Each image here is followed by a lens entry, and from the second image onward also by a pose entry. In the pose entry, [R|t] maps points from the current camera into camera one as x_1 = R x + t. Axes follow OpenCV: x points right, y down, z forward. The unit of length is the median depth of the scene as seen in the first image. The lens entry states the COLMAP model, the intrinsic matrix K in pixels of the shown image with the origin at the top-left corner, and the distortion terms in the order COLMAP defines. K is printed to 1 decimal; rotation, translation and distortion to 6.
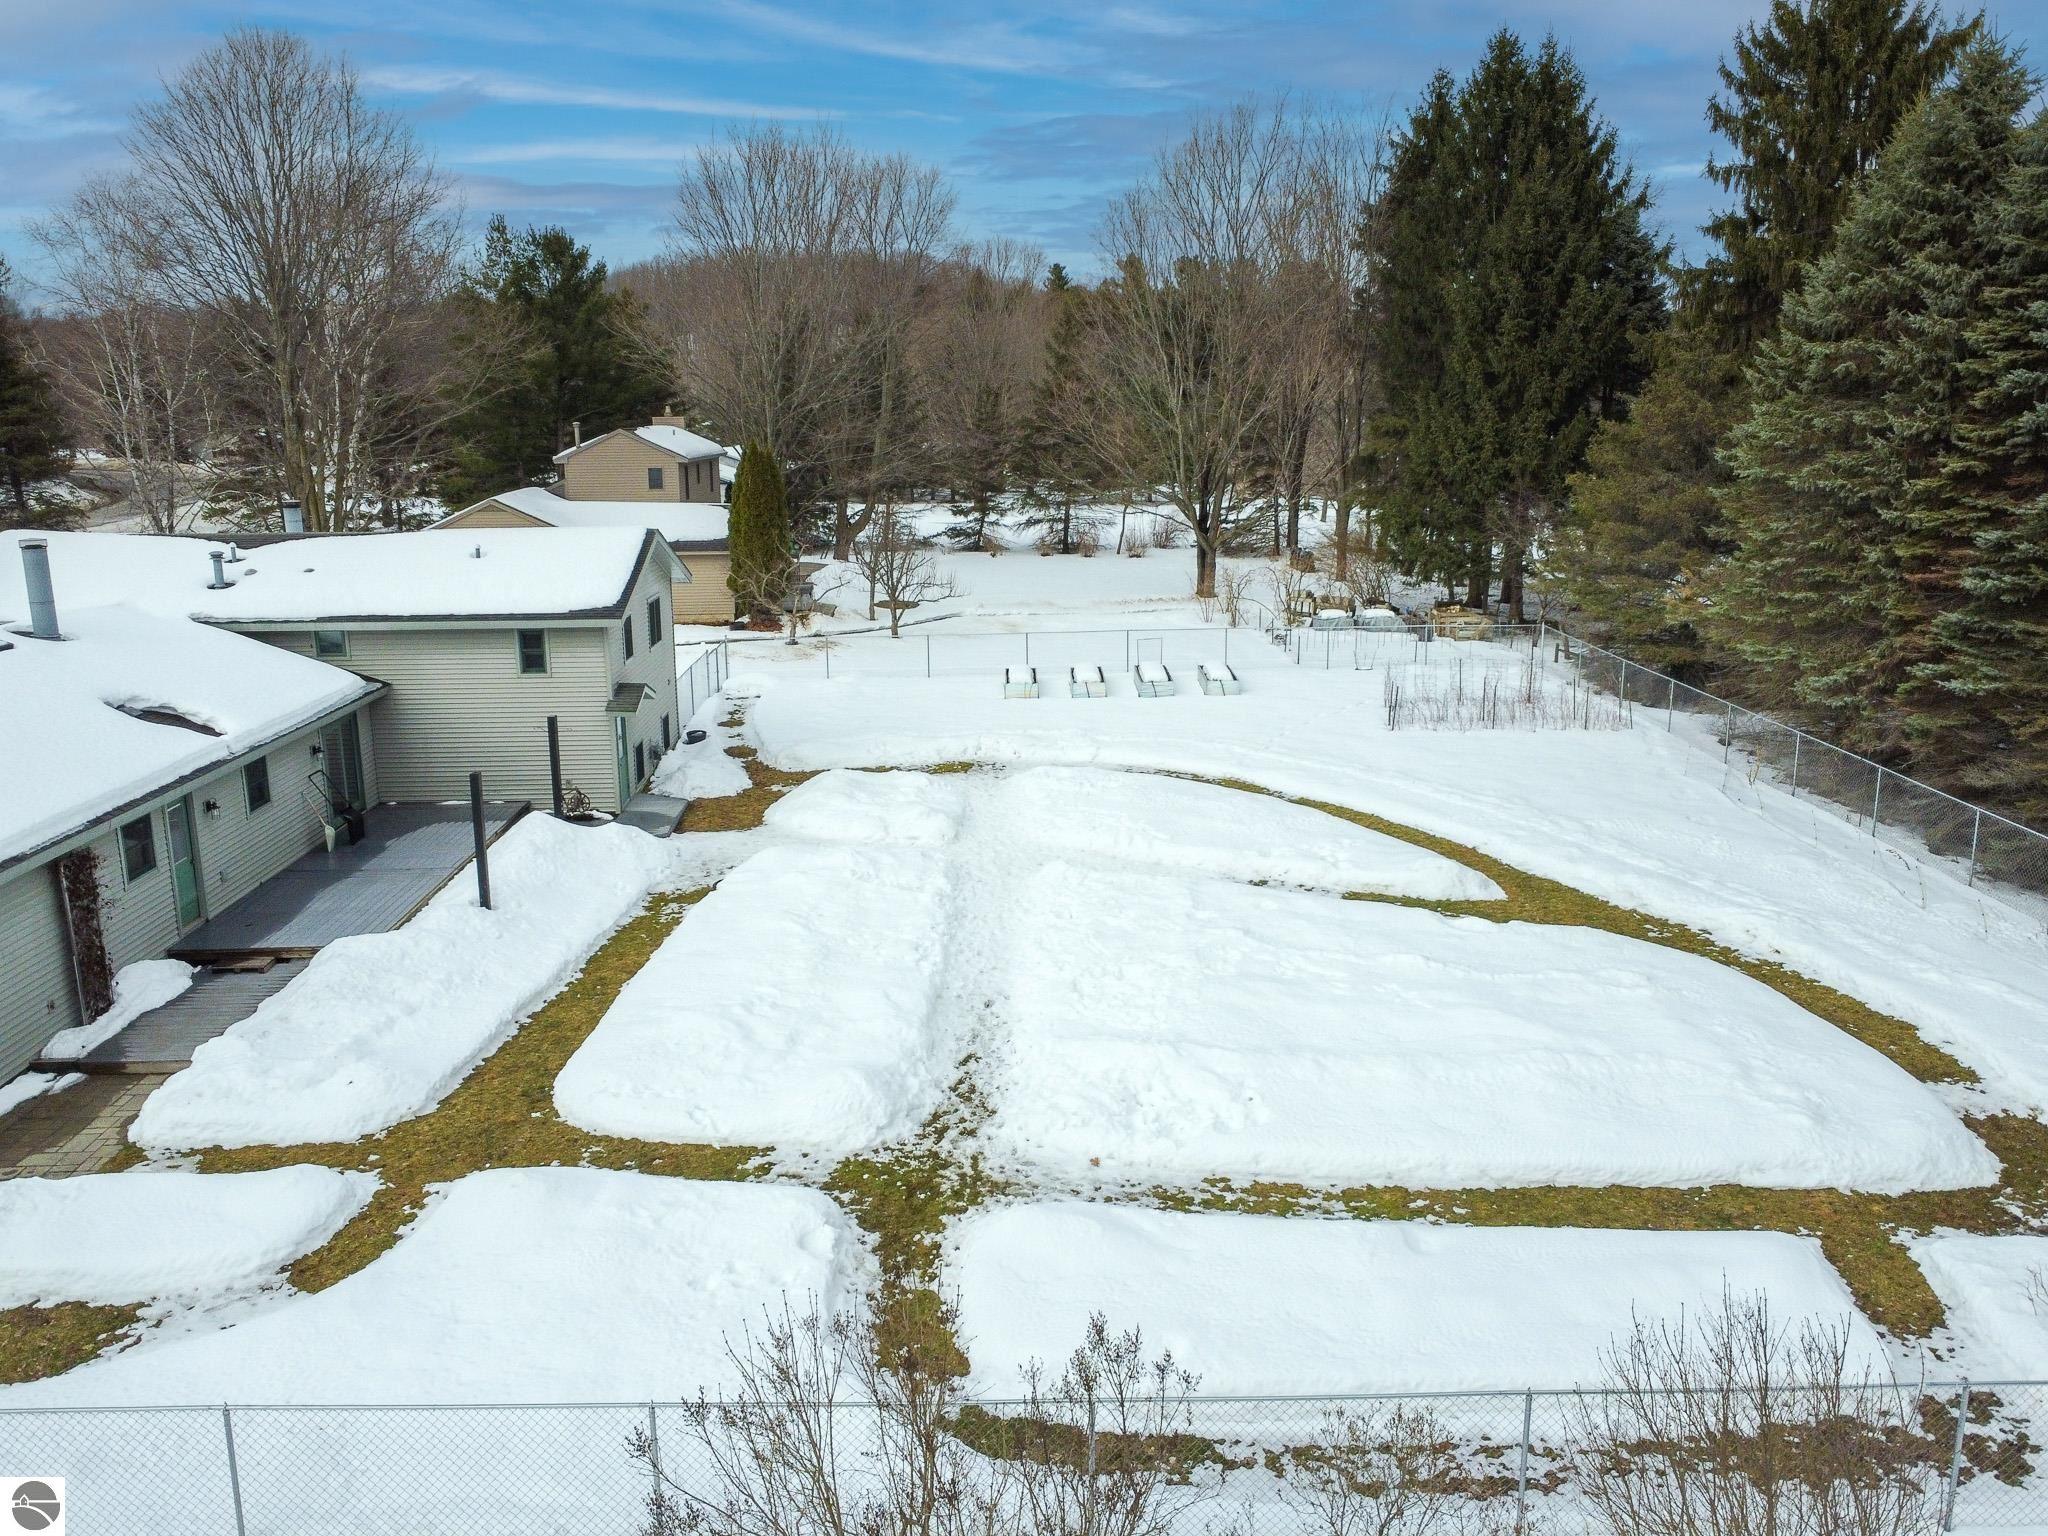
lens RADIAL K [[1541.2, 0, 1008.6], [0, 1541.2, 760.8], [0, 0, 1]] dist [0.004796, -0.010798]
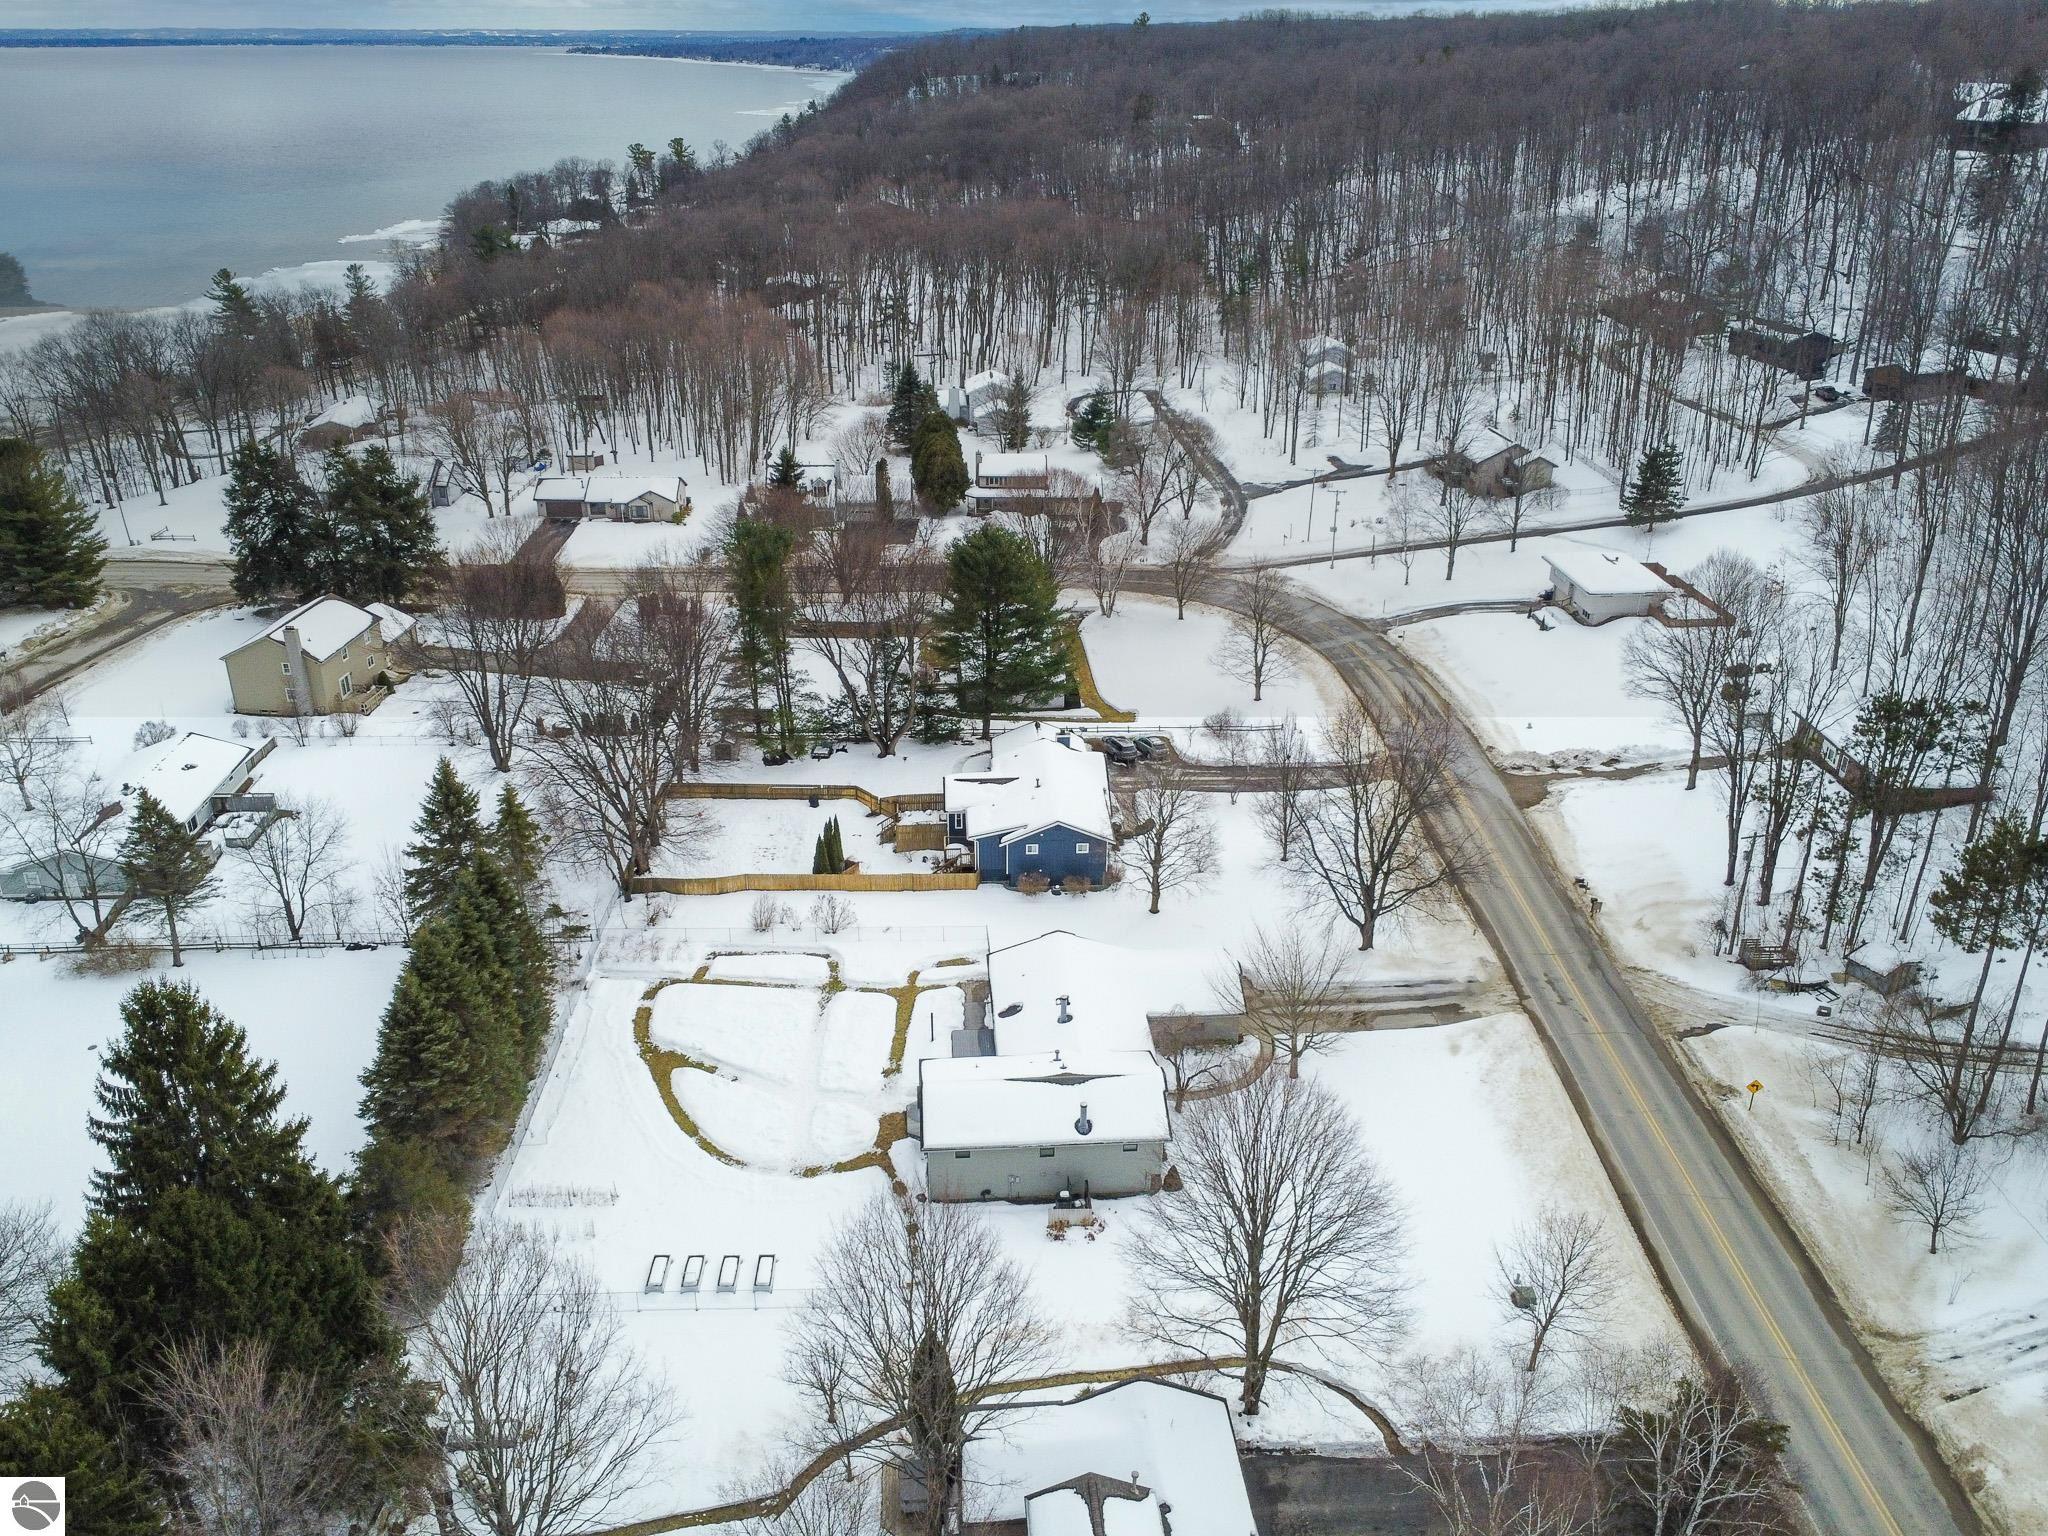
lens RADIAL K [[1541.2, 0, 1007.3], [0, 1541.2, 769.5], [0, 0, 1]] dist [0.004796, -0.010798]
pose [[-0.999630, 0.016089, -0.021916, -0.567139], [-0.000994, 0.783934, 0.620843, -3.785311], [0.027170, 0.620636, -0.783628, 4.700052]]
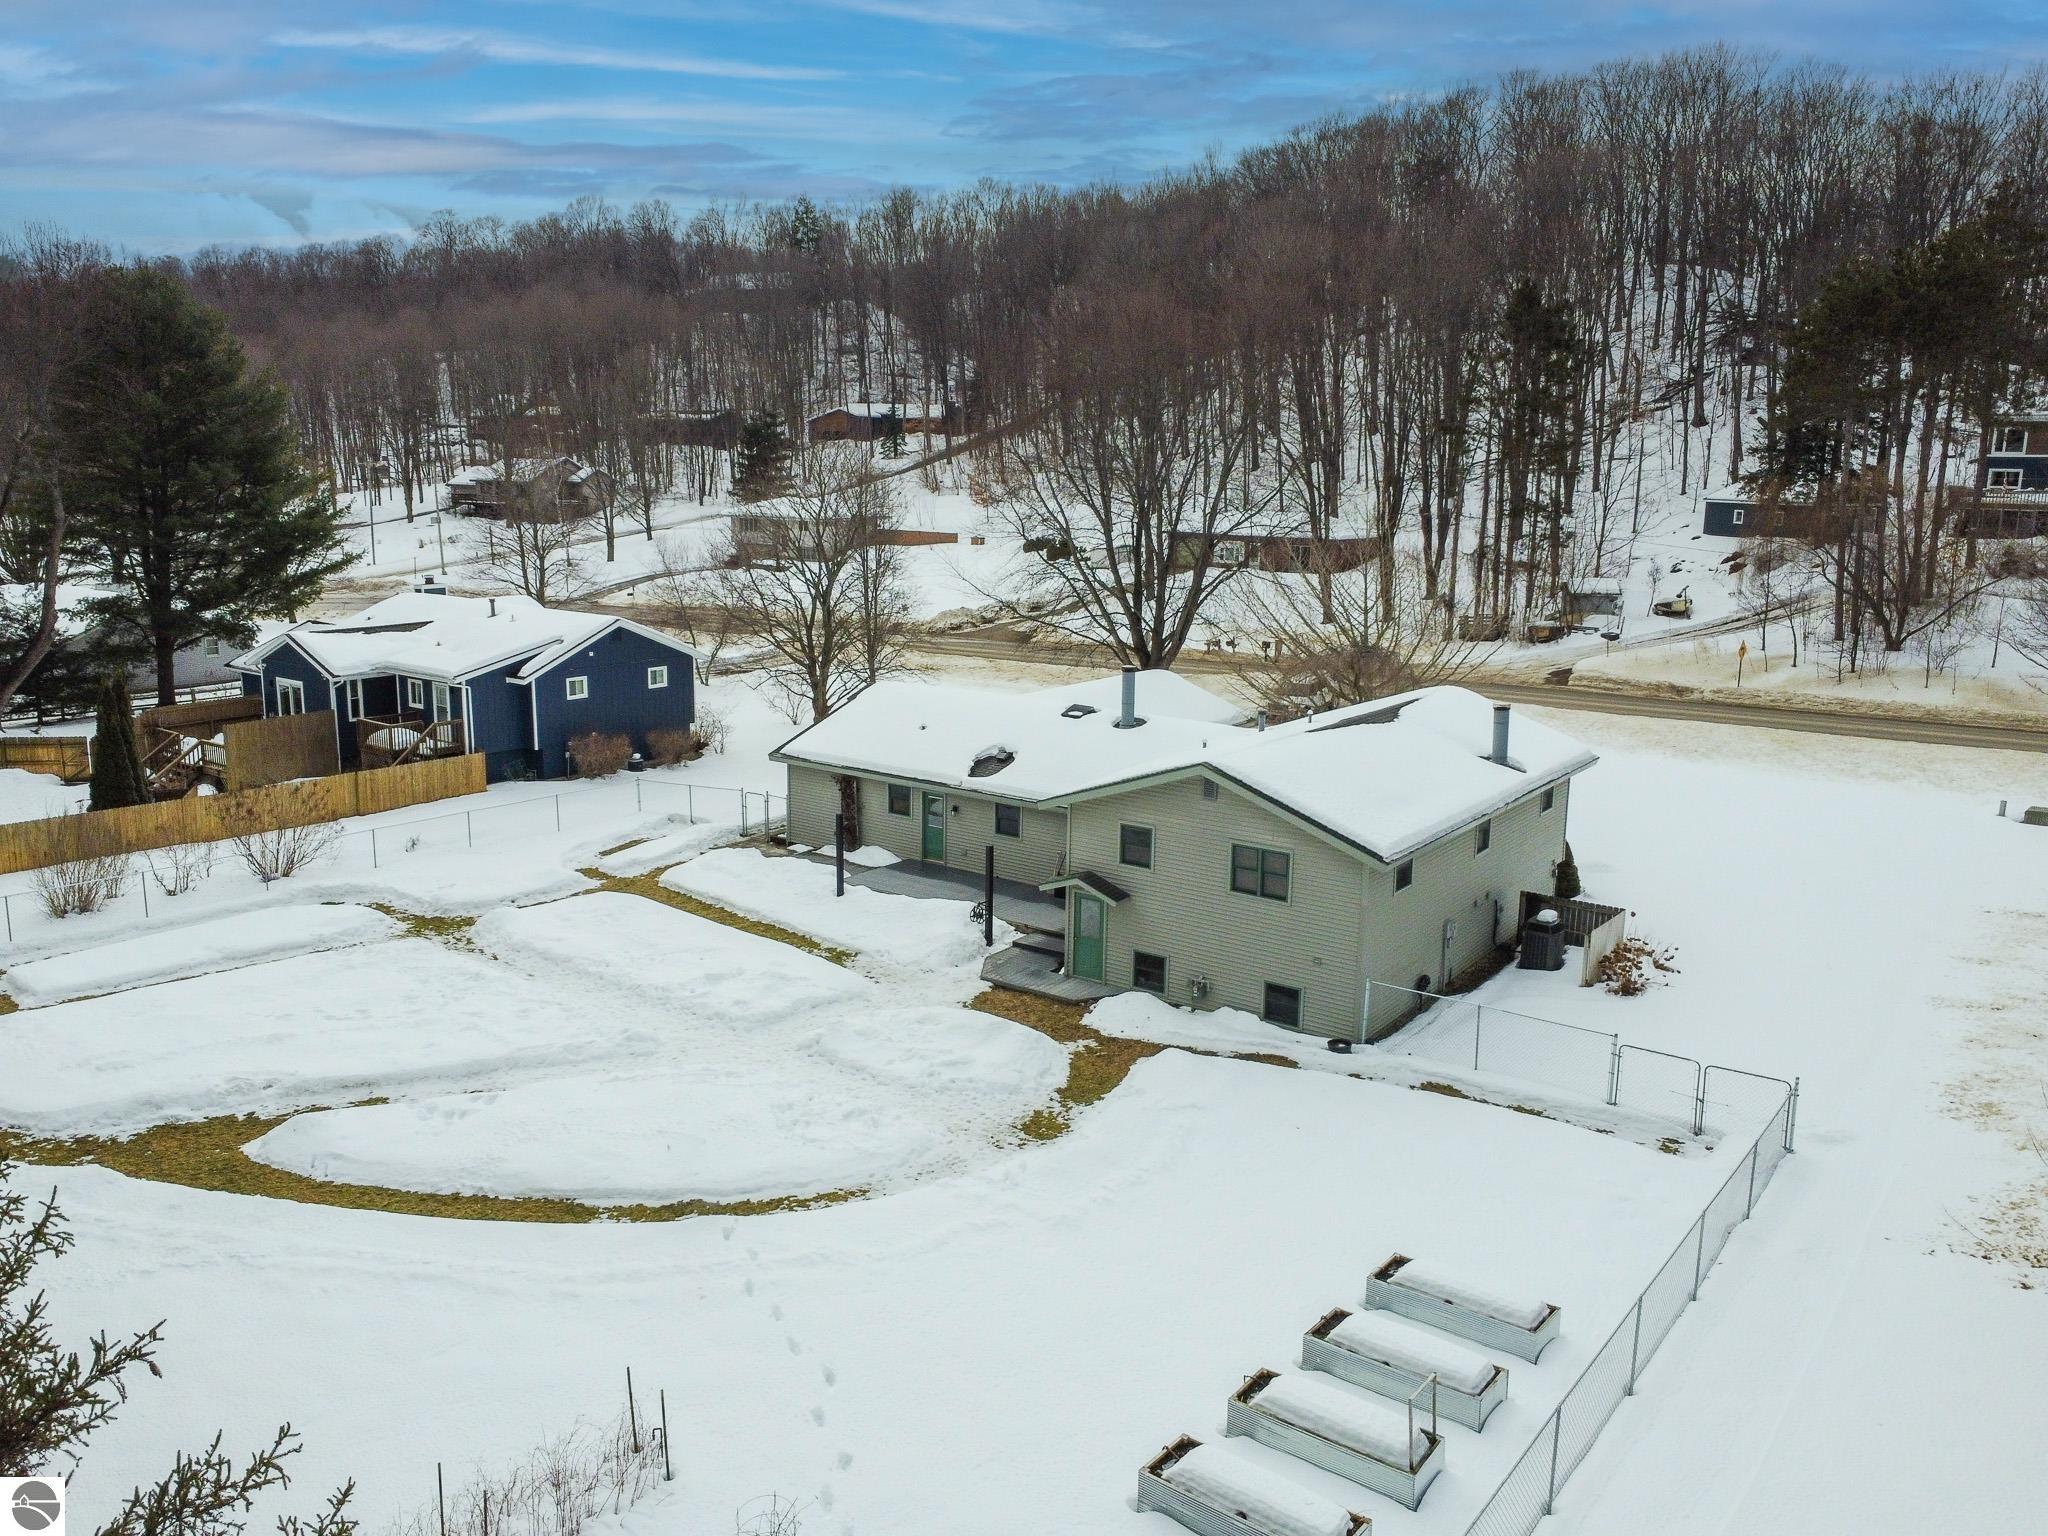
lens RADIAL K [[1541.2, 0, 1009.0], [0, 1541.2, 757.3], [0, 0, 1]] dist [0.004796, -0.010798]
pose [[-0.627823, 0.150413, -0.763684, 0.991509], [-0.178572, 0.927146, 0.329412, -0.772389], [0.757595, 0.343185, -0.555224, 2.479039]]
